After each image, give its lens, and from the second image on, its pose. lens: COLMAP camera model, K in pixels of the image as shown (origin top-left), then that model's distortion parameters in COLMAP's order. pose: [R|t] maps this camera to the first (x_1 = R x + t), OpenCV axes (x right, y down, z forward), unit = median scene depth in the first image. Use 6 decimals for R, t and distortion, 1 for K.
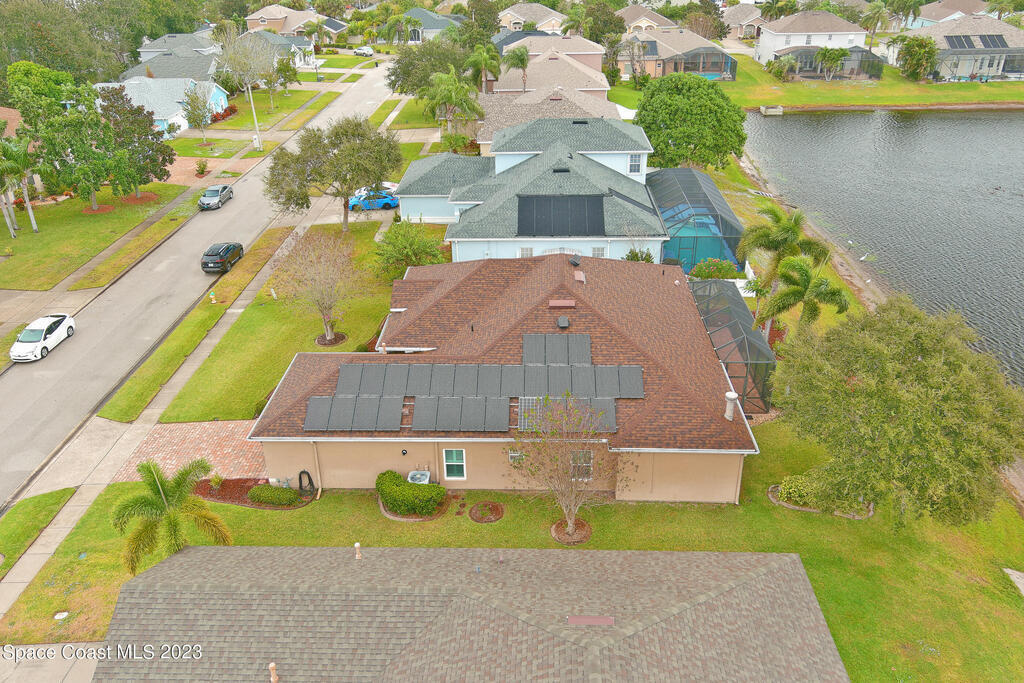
lens RADIAL K [[793.2, 0, 512.0], [0, 793.2, 341.5], [0, 0, 1]] dist [0.000538, -0.004236]
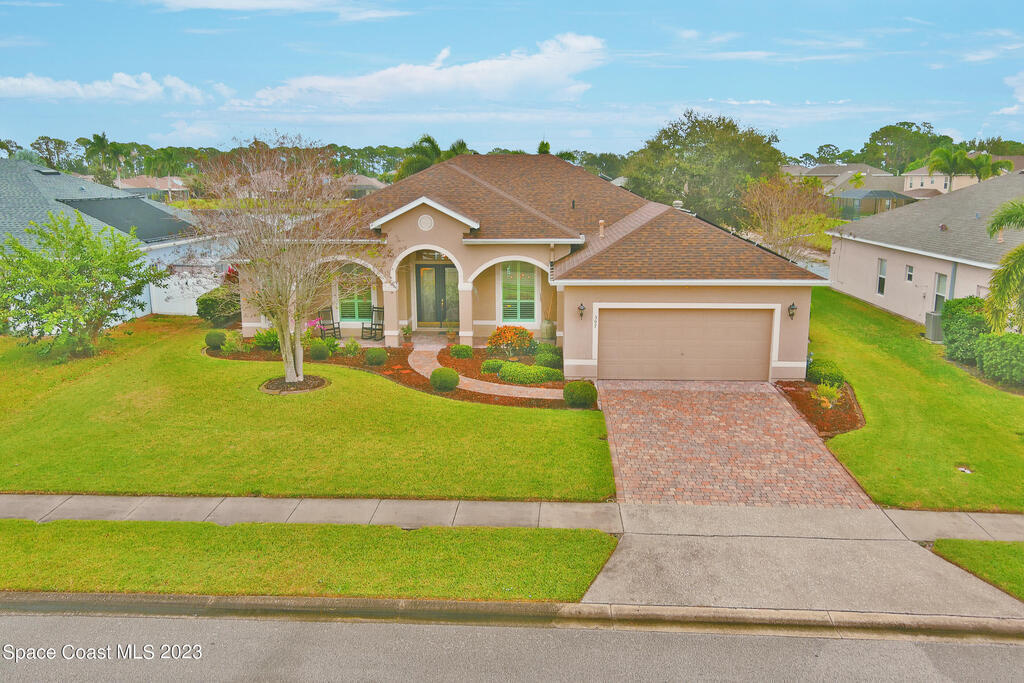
lens RADIAL K [[796.4, 0, 505.7], [0, 796.4, 341.2], [0, 0, 1]] dist [0.022001, -0.009937]
pose [[0.023034, -0.182580, 0.982921, -0.730374], [0.461851, 0.873921, 0.151510, -0.041928], [-0.886659, 0.450473, 0.104454, 0.875182]]
